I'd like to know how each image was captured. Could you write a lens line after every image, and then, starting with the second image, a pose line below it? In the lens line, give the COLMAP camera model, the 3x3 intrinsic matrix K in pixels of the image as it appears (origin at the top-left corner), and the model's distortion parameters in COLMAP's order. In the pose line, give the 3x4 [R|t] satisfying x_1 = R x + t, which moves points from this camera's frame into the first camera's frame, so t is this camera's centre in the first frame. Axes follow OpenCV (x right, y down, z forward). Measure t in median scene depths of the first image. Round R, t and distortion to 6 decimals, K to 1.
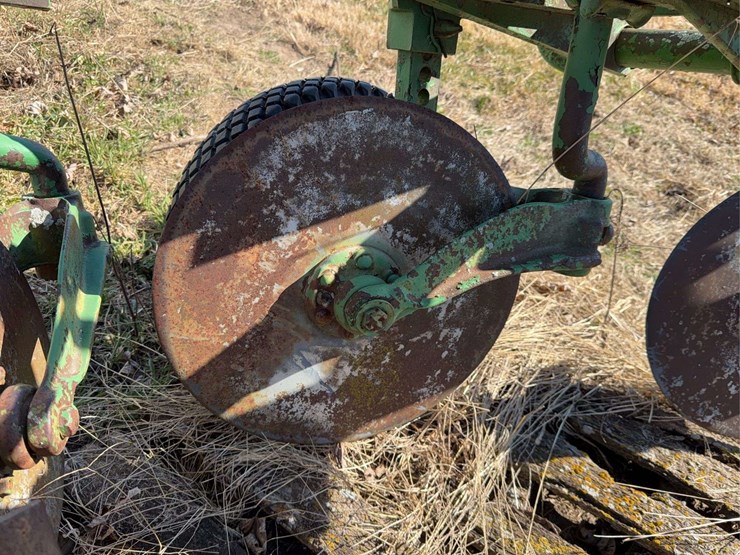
lens RADIAL K [[578.5, 0, 359.8], [0, 578.5, 274.9], [0, 0, 1]] dist [0.058570, -0.091906]
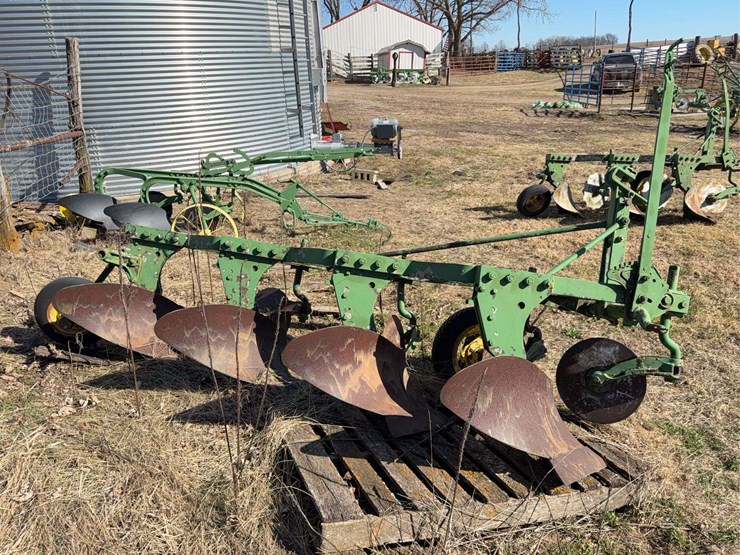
lens RADIAL K [[578.5, 0, 367.0], [0, 578.5, 281.6], [0, 0, 1]] dist [0.058570, -0.091906]
pose [[0.854194, 0.045116, -0.517994, 1.279534], [-0.245899, 0.912832, -0.325993, 0.958161], [0.458134, 0.405835, 0.790829, -2.466515]]
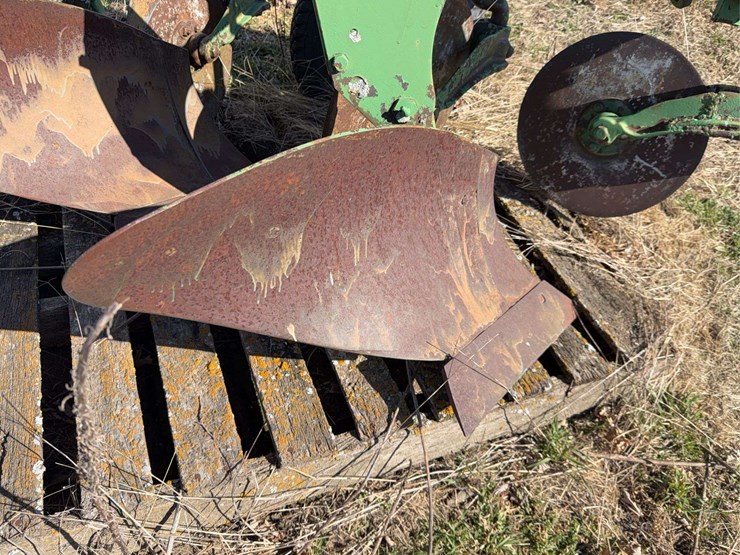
lens RADIAL K [[578.5, 0, 368.3], [0, 578.5, 279.4], [0, 0, 1]] dist [0.058570, -0.091906]
pose [[0.862946, 0.347570, -0.366769, 0.878883], [-0.276427, 0.932328, 0.233137, 0.251155], [0.422980, -0.099800, 0.900626, -0.728268]]
